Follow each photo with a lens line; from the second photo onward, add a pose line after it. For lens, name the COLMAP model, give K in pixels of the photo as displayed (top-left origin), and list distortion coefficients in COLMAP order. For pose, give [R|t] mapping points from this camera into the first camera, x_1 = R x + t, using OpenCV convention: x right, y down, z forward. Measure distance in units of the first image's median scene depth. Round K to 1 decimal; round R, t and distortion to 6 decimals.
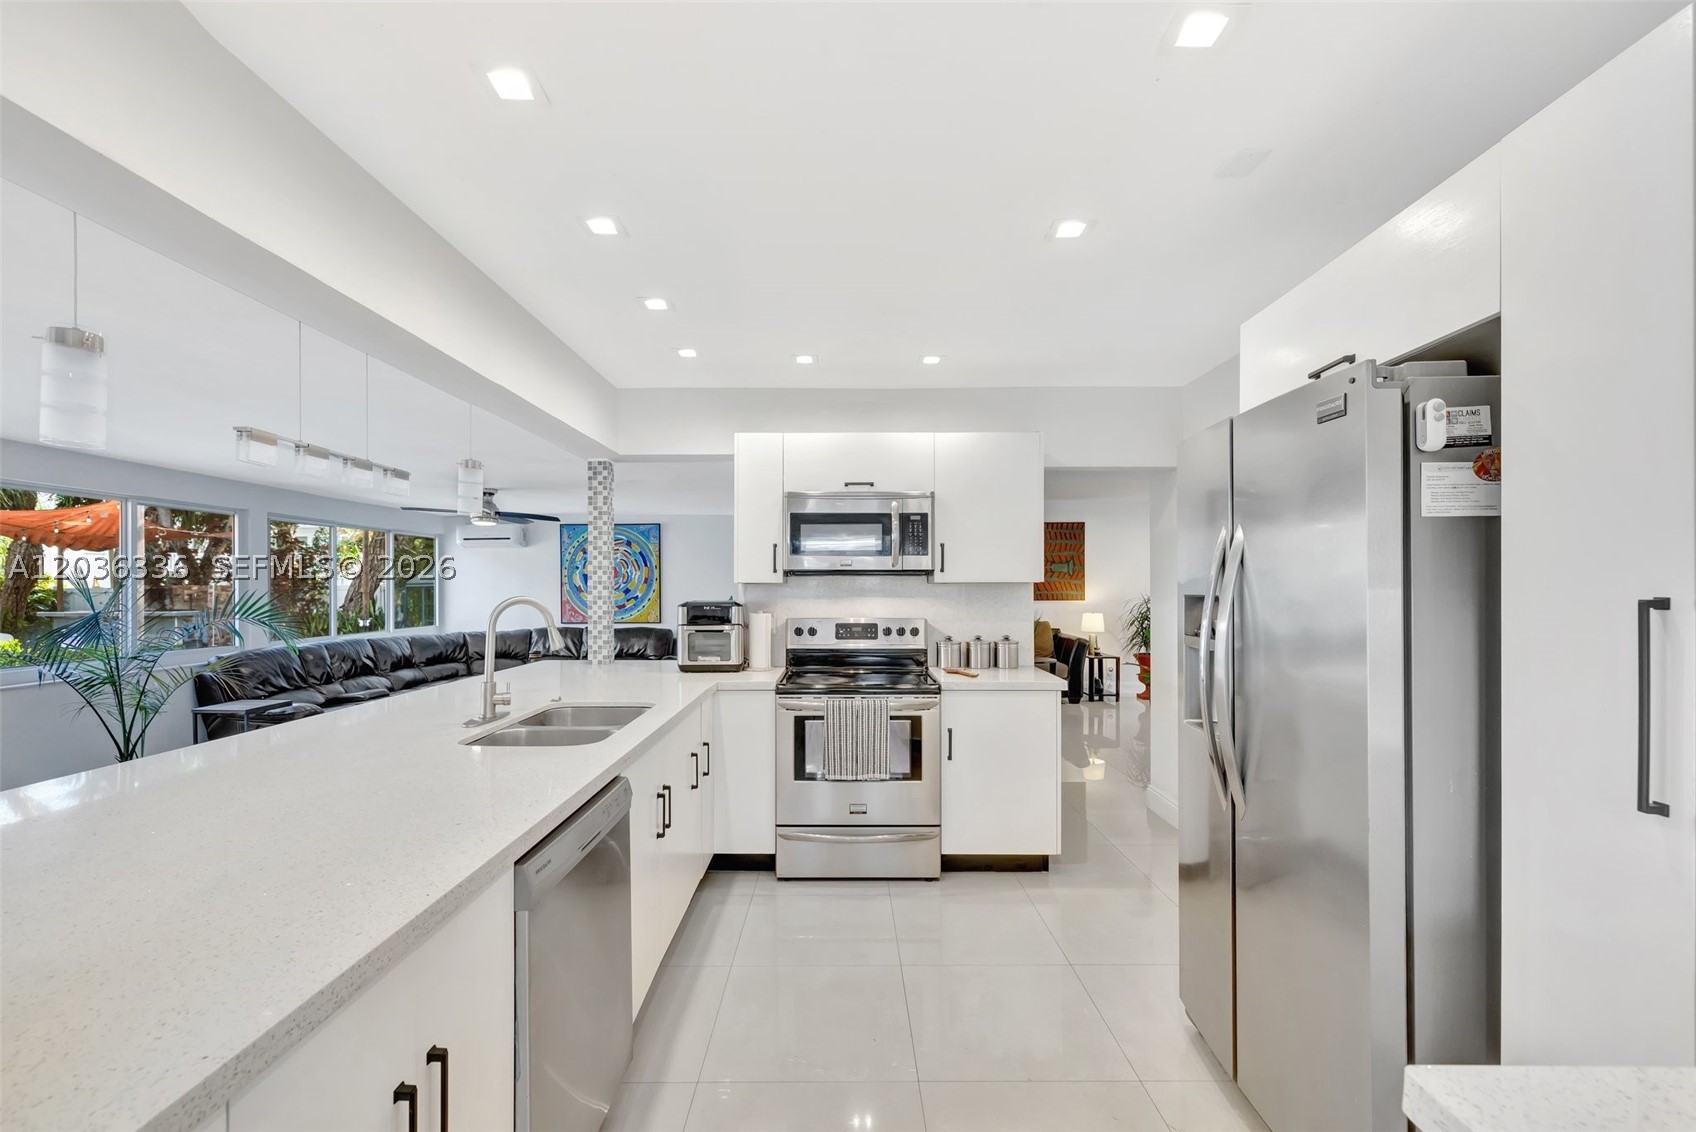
lens RADIAL K [[723.3, 0, 841.6], [0, 723.3, 578.0], [0, 0, 1]] dist [-0.002218, -0.000102]
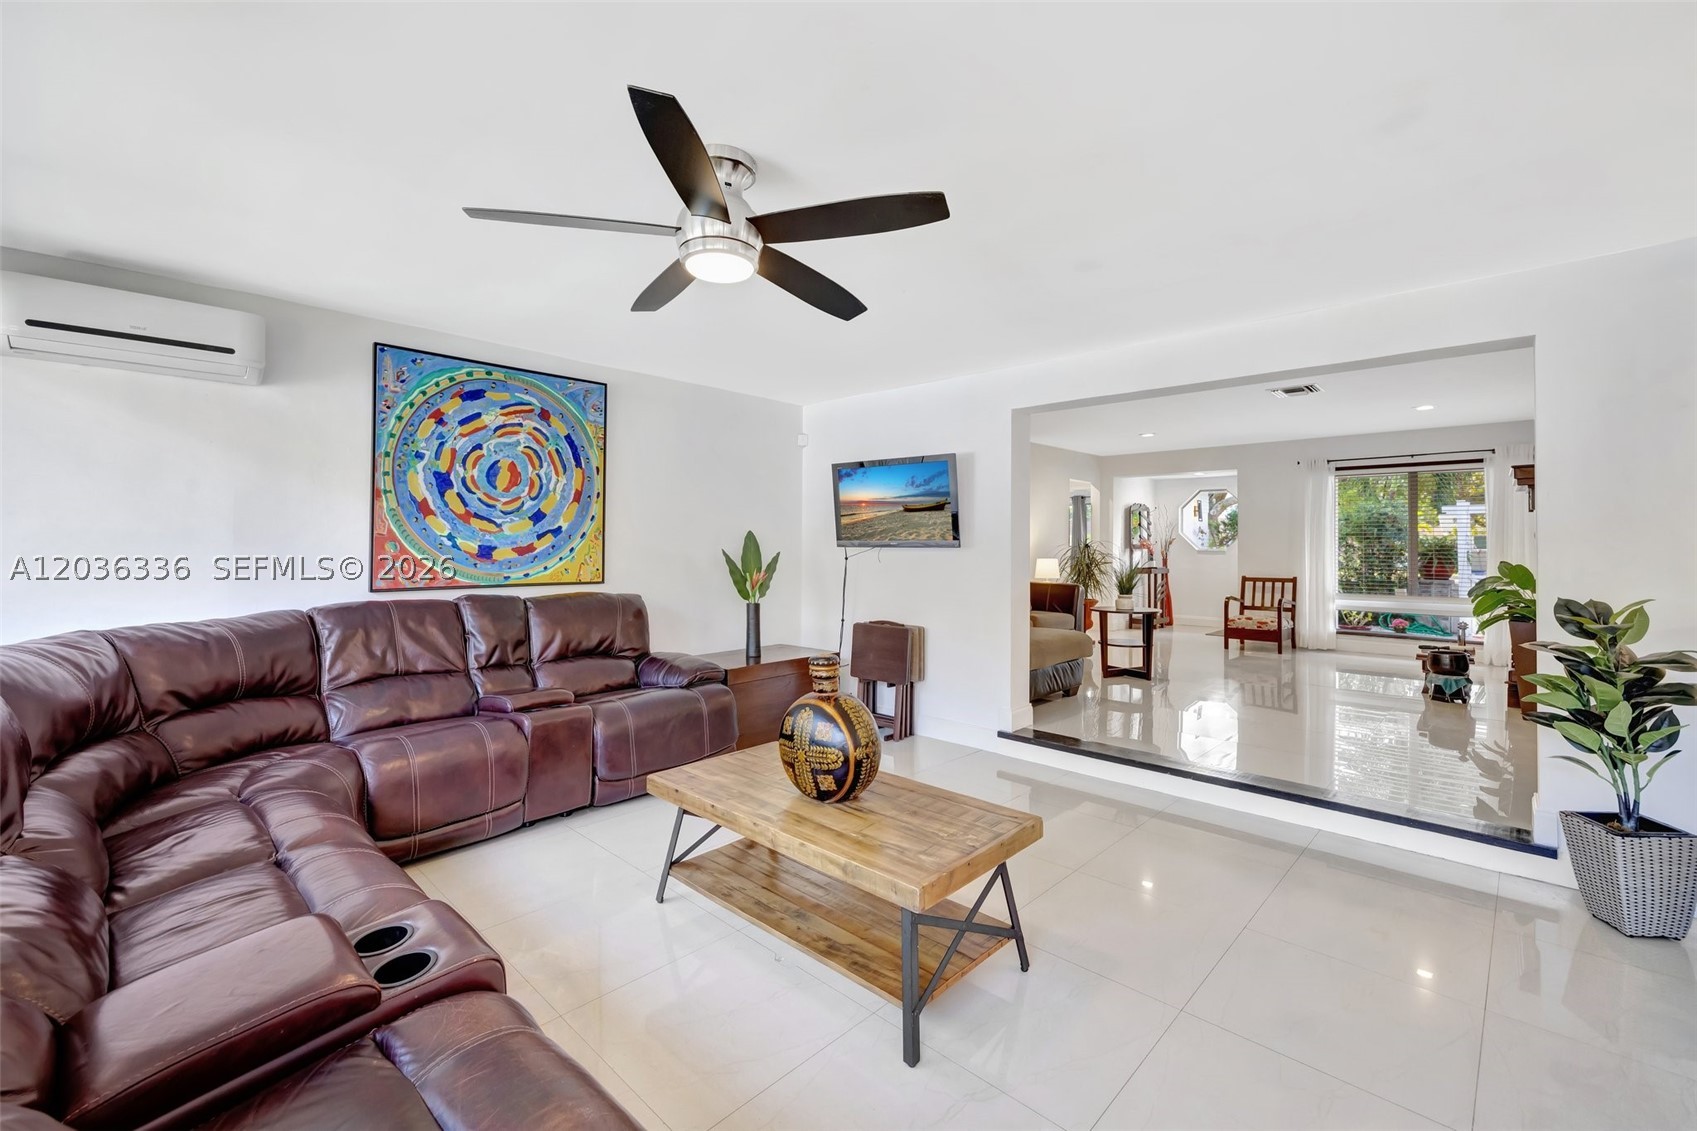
lens RADIAL K [[723.7, 0, 833.0], [0, 723.7, 532.2], [0, 0, 1]] dist [-0.002218, -0.000102]
pose [[0.681584, 0.023214, 0.731371, -0.507199], [-0.011969, 0.999717, -0.020577, 0.035367], [-0.731642, 0.005271, 0.681669, 0.545935]]
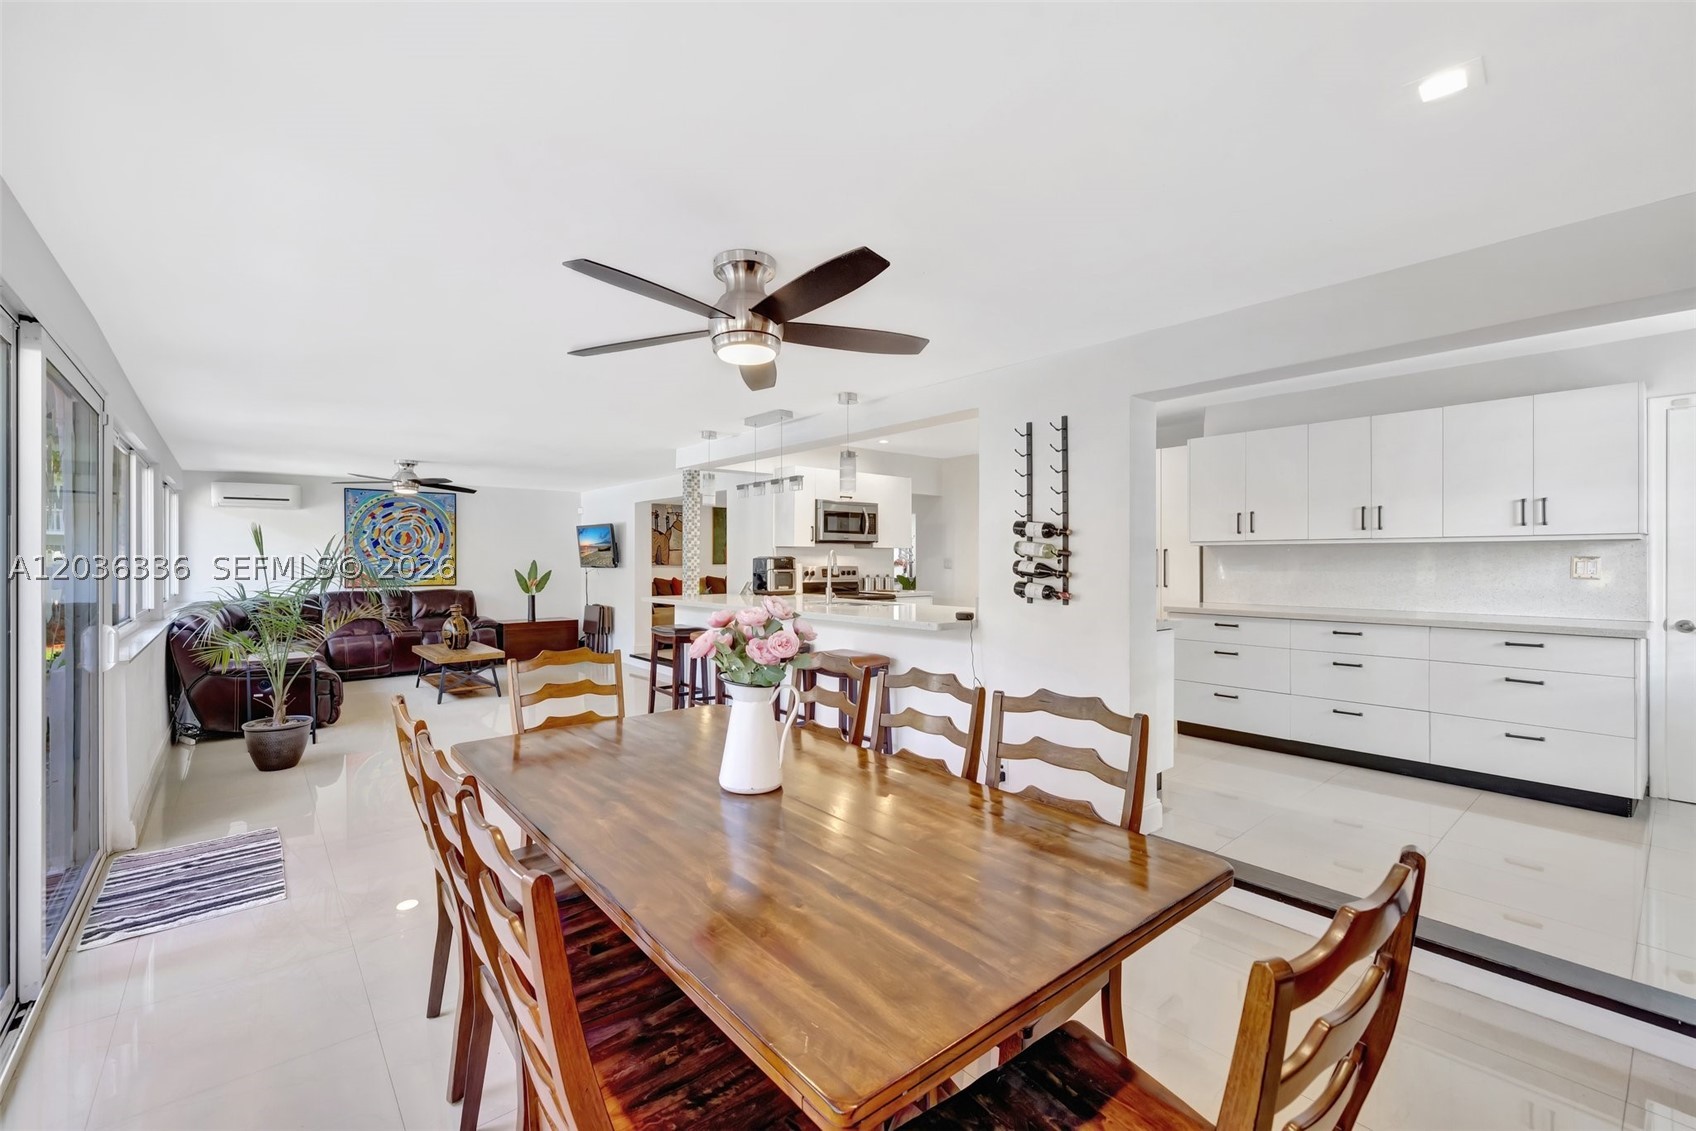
lens RADIAL K [[723.3, 0, 837.1], [0, 723.3, 559.7], [0, 0, 1]] dist [-0.002218, -0.000102]
pose [[0.746627, 0.003358, 0.665234, -0.544294], [-0.009365, 0.999941, 0.005464, 0.012301], [-0.665176, -0.010310, 0.746615, -0.186913]]
